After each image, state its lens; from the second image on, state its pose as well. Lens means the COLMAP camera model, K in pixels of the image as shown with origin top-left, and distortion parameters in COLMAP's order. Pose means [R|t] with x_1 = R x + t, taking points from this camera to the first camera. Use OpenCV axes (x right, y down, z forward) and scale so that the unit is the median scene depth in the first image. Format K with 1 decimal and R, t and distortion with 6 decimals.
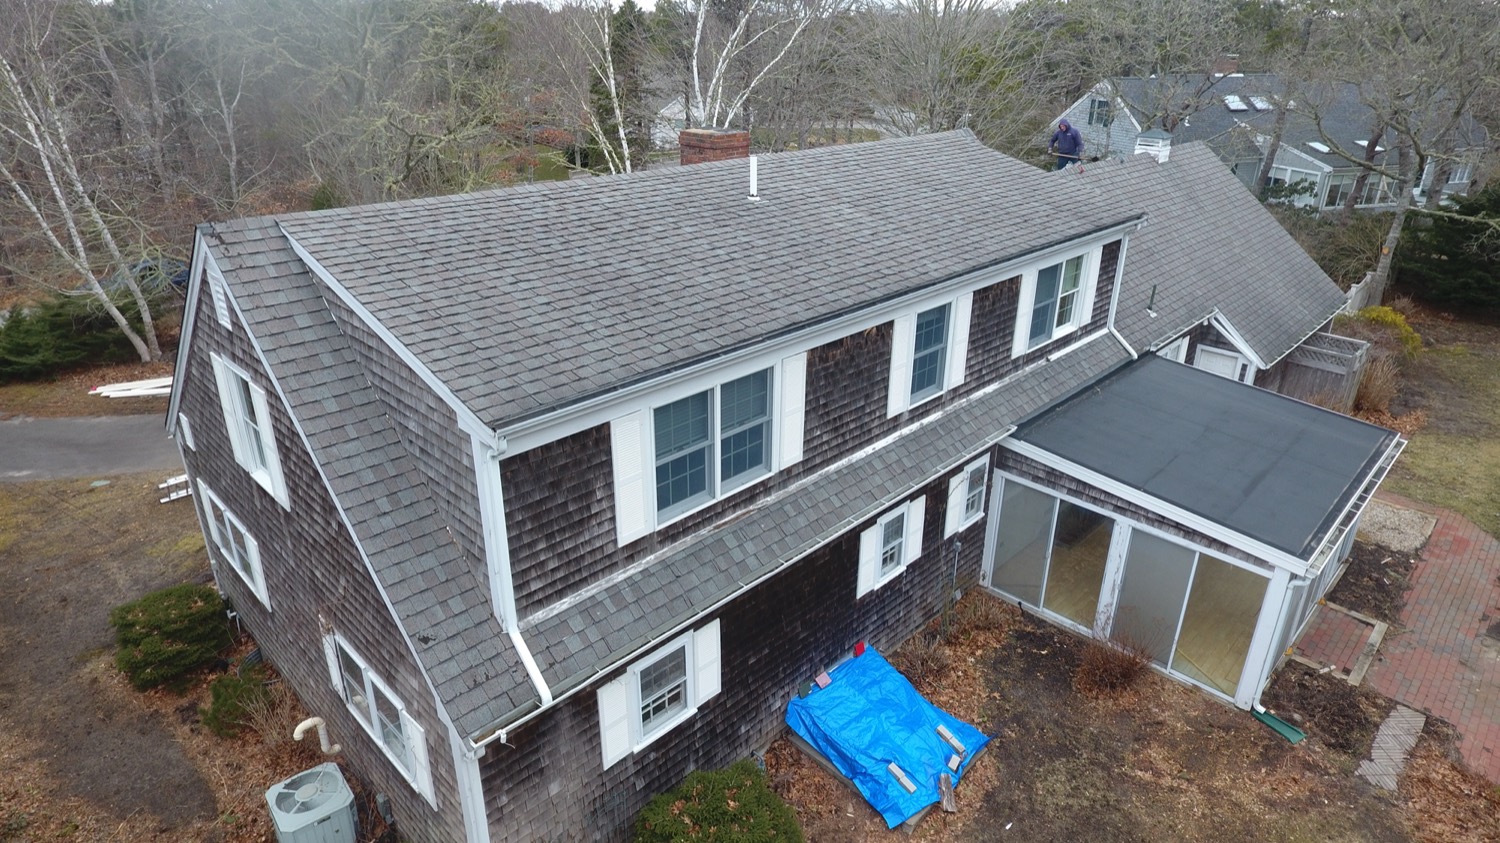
lens RADIAL K [[870.0, 0, 754.4], [0, 870.0, 418.5], [0, 0, 1]] dist [-0.000734, -0.000724]
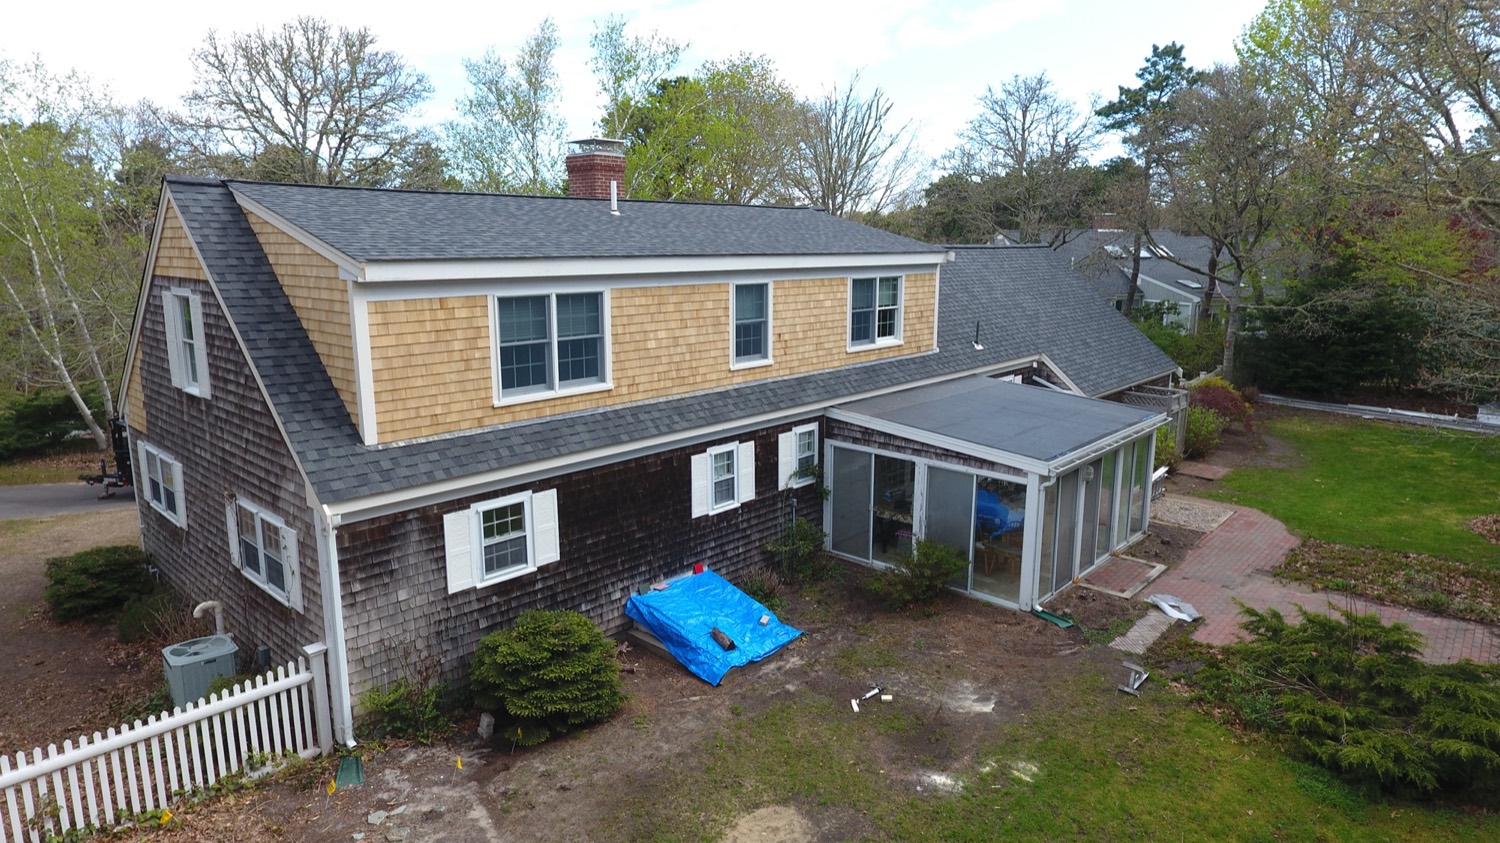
lens RADIAL K [[870.0, 0, 746.6], [0, 870.0, 415.0], [0, 0, 1]] dist [-0.000734, -0.000724]
pose [[0.999553, -0.011560, 0.027574, 0.170057], [0.017233, 0.976385, -0.215348, 0.344992], [-0.024434, 0.215727, 0.976148, -0.198488]]
